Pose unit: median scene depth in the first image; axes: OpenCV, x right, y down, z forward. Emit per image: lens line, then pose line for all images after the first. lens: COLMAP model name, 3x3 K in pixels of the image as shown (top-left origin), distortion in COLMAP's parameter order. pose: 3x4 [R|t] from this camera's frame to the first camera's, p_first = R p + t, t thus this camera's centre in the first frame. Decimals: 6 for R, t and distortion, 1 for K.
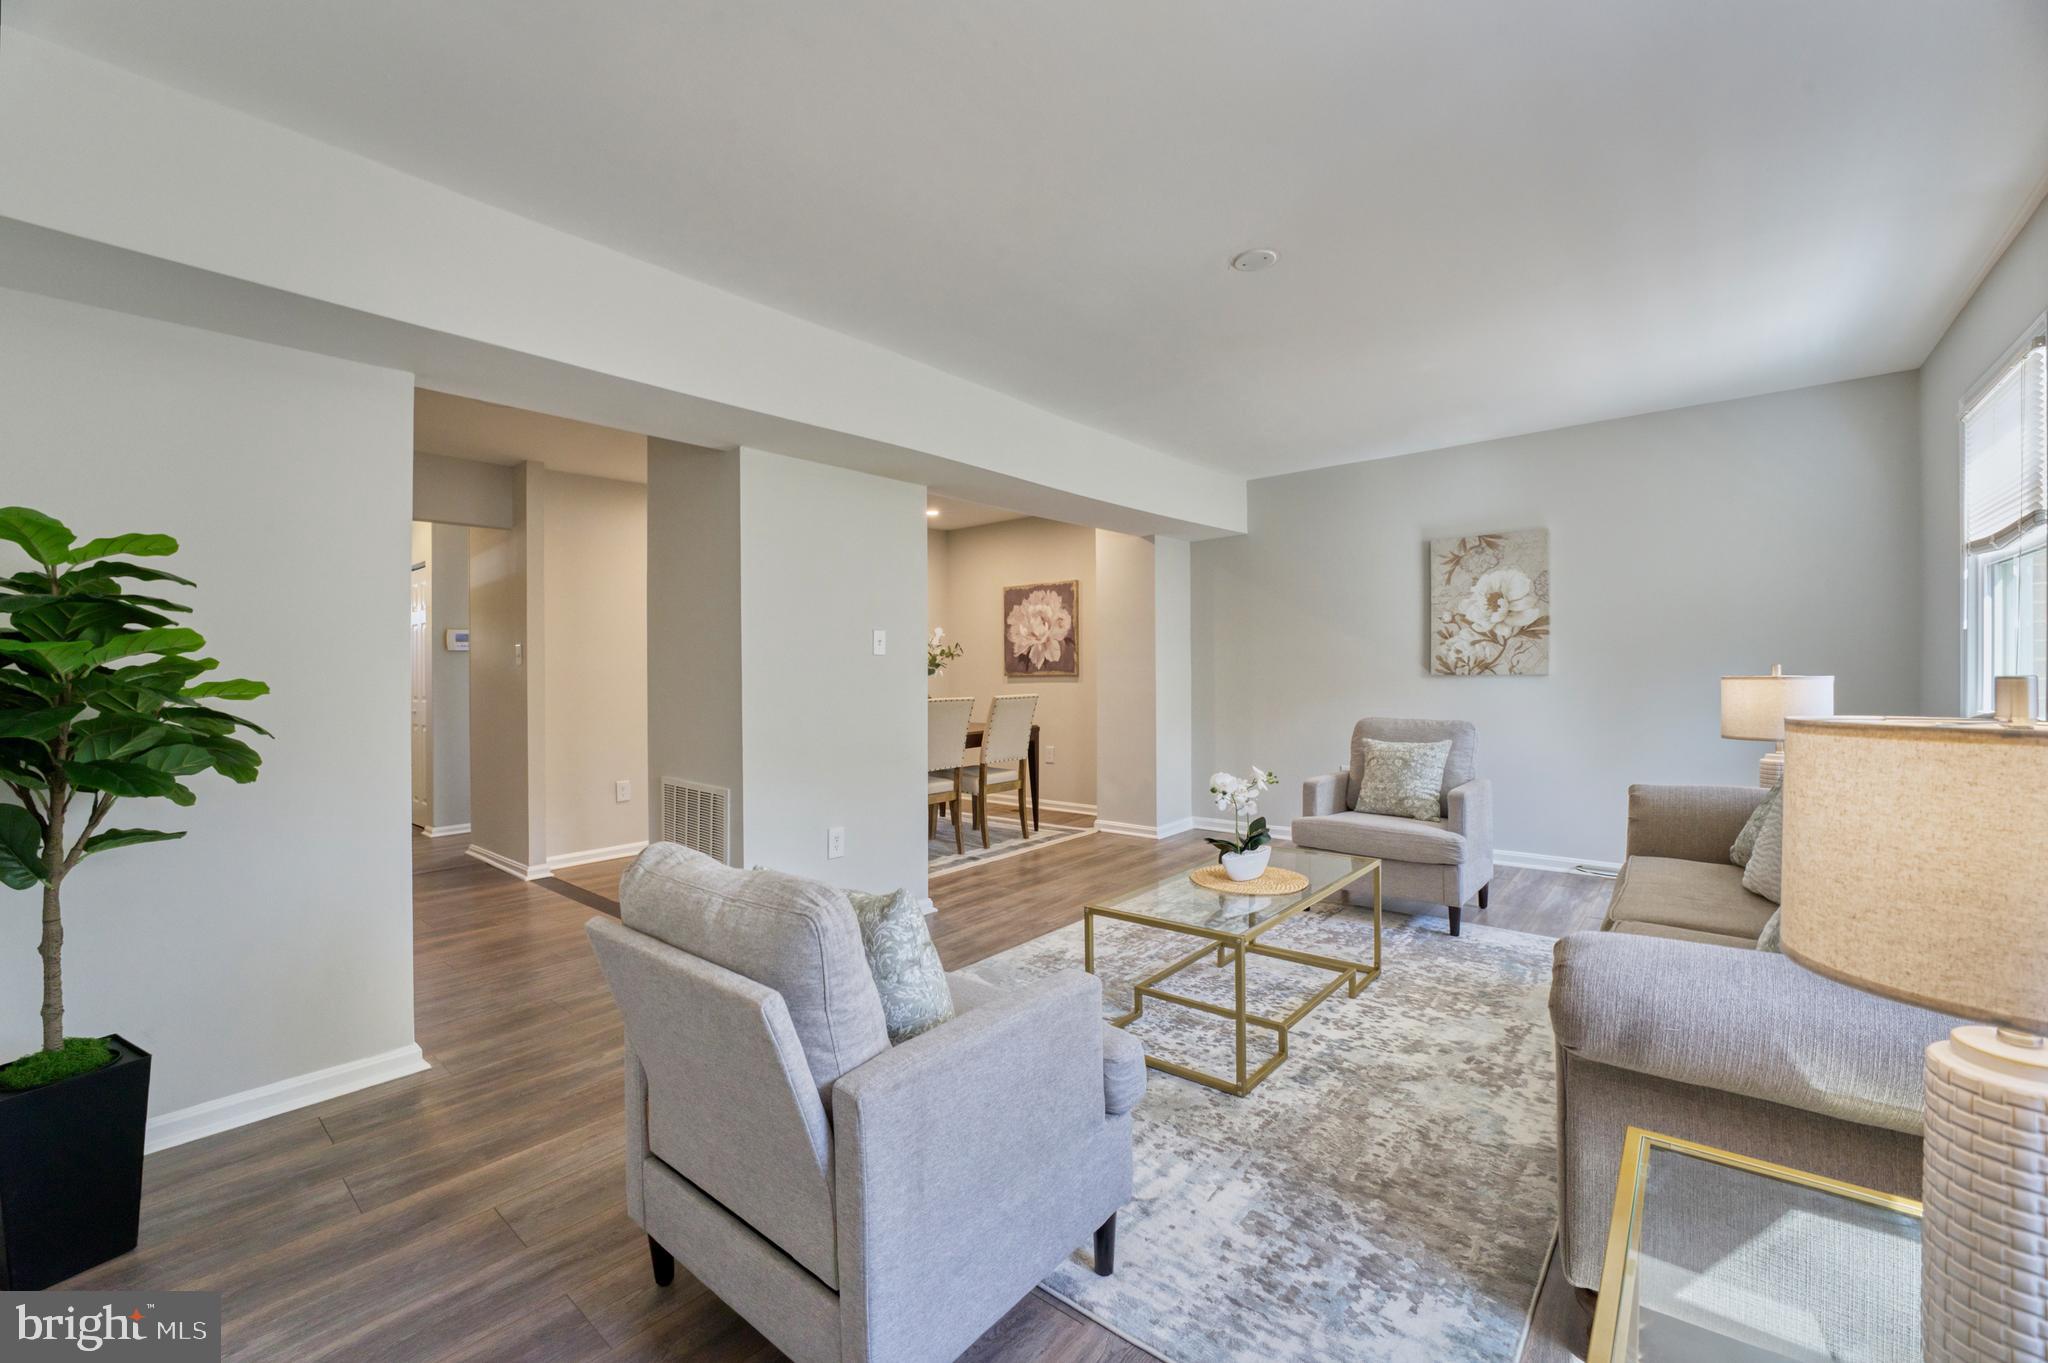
lens RADIAL K [[837.2, 0, 1040.7], [0, 837.2, 675.2], [0, 0, 1]] dist [-0.024311, 0.000845]
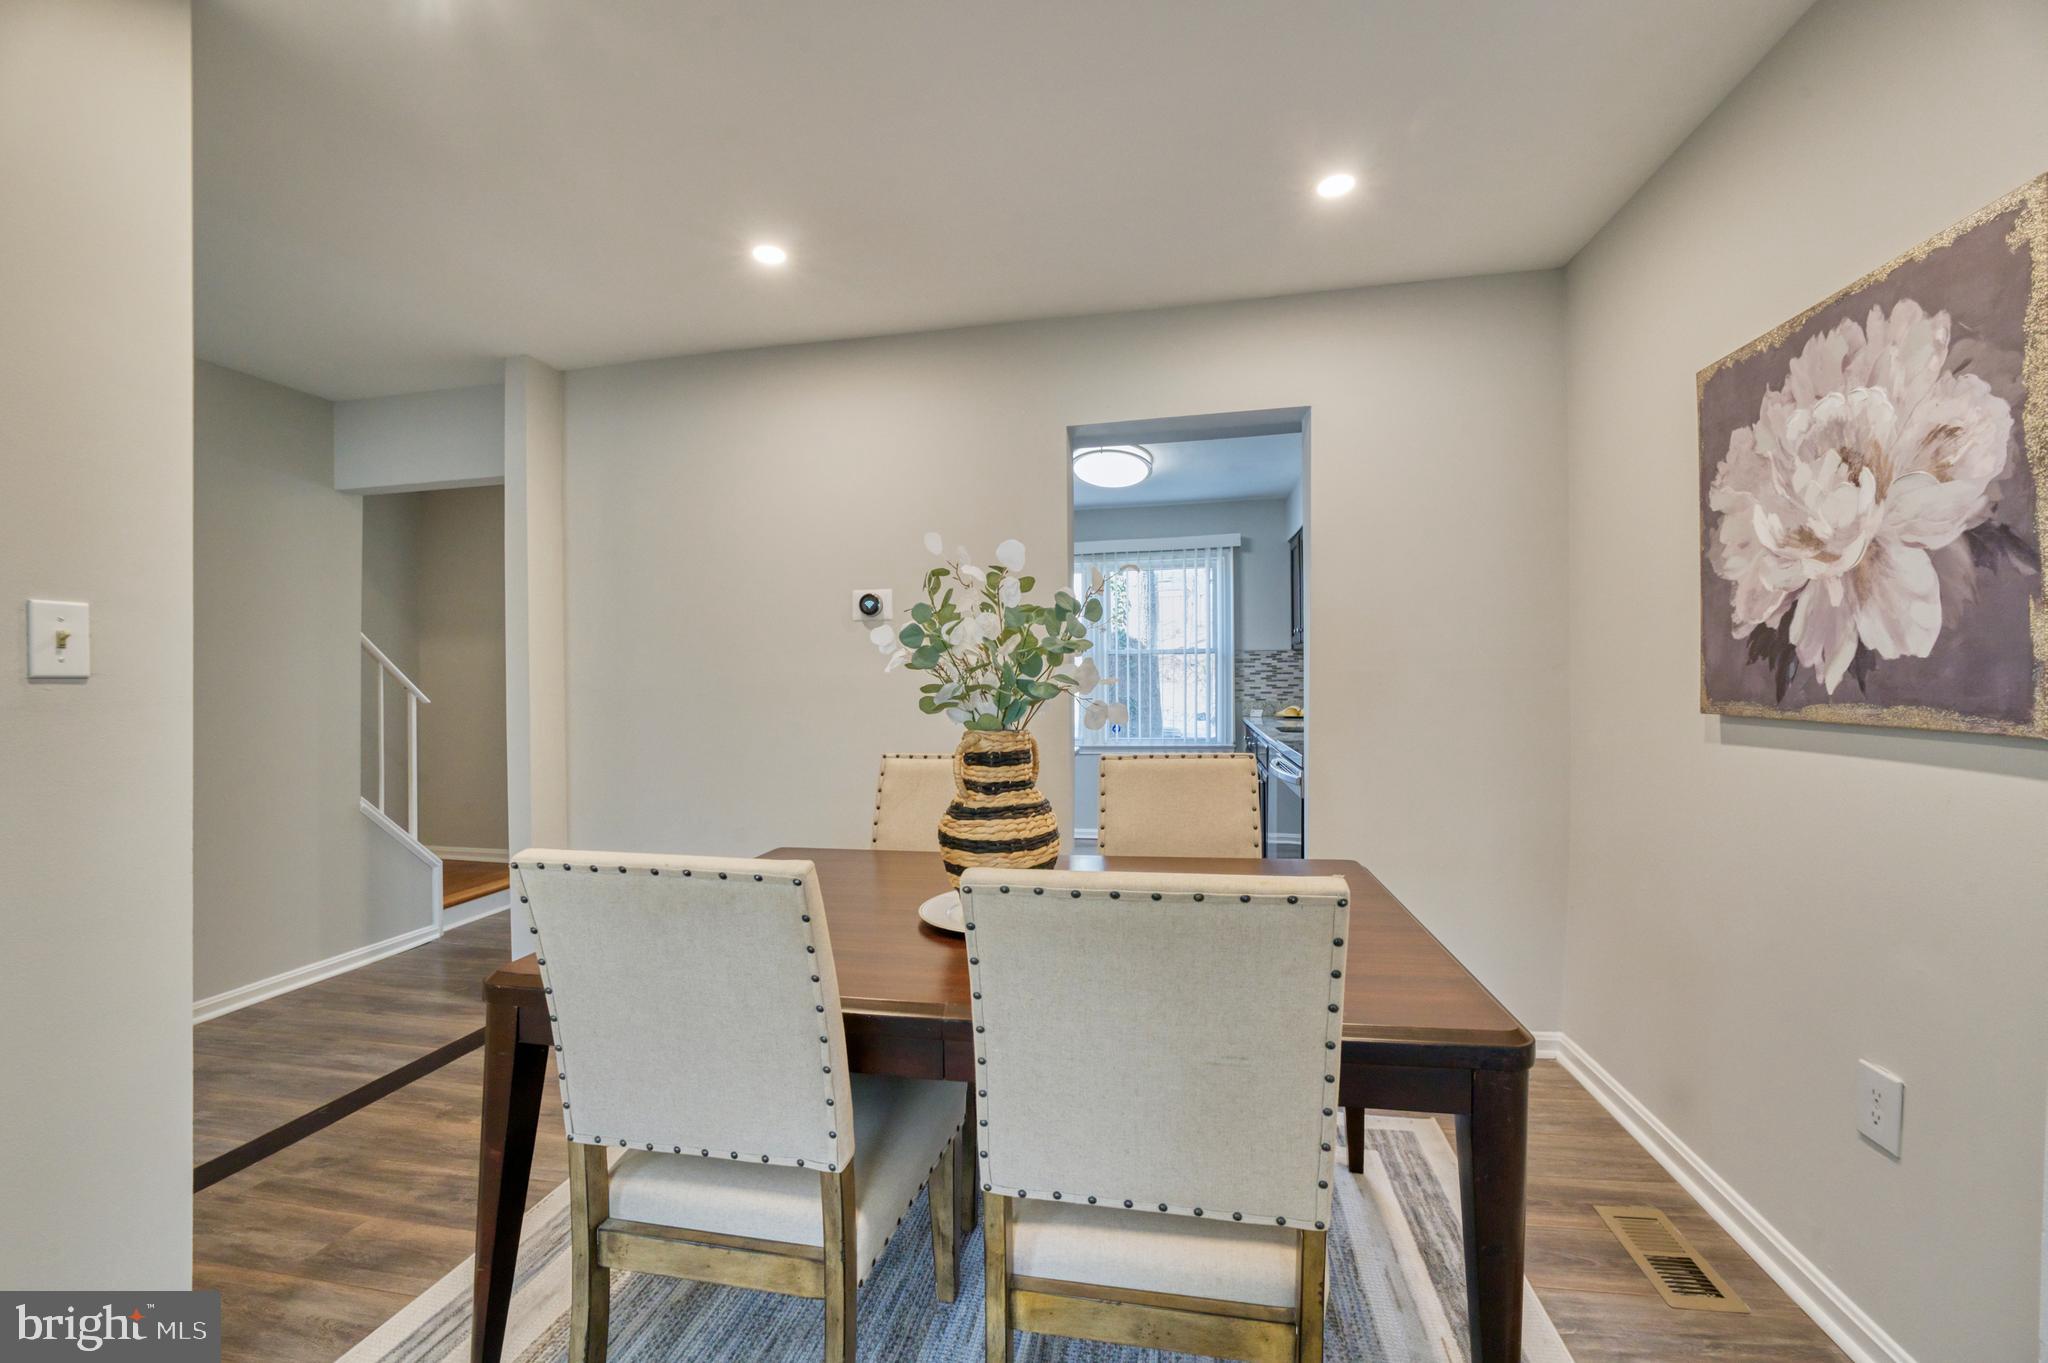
lens RADIAL K [[837.2, 0, 993.4], [0, 837.2, 674.8], [0, 0, 1]] dist [-0.024311, 0.000845]
pose [[0.456794, 0.007397, -0.889542, 0.120196], [0.003702, 0.999941, 0.010216, -0.021054], [0.889565, -0.007959, 0.456739, 0.990411]]
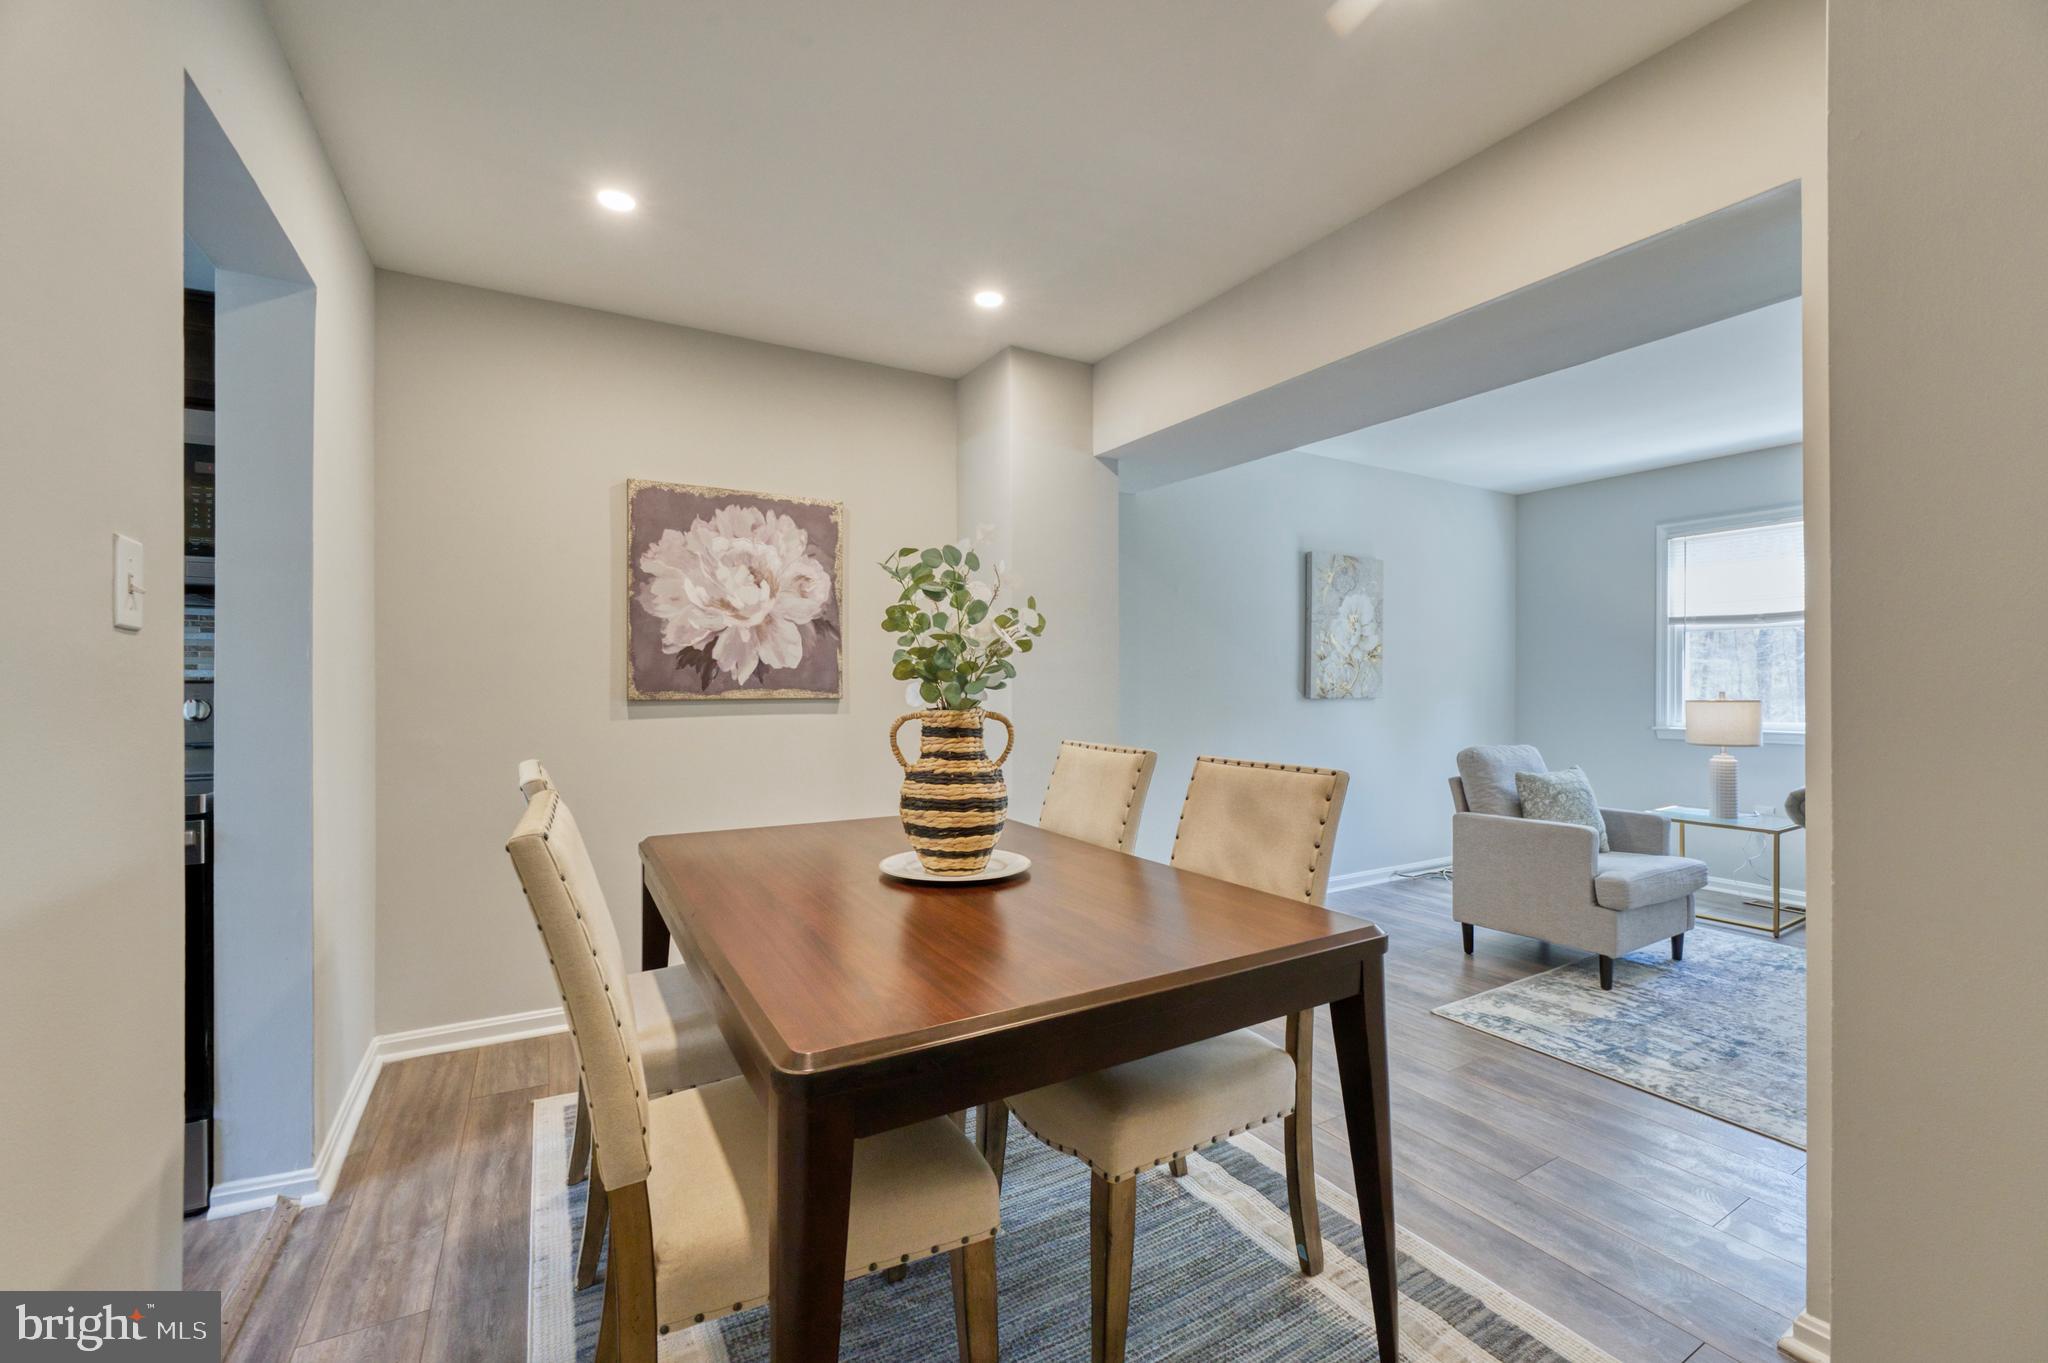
lens RADIAL K [[837.2, 0, 992.1], [0, 837.2, 690.6], [0, 0, 1]] dist [-0.024311, 0.000845]
pose [[0.359865, 0.017201, 0.932846, -0.506133], [0.003089, 0.999803, -0.019627, 0.006766], [-0.932999, 0.009945, 0.359740, 1.001645]]
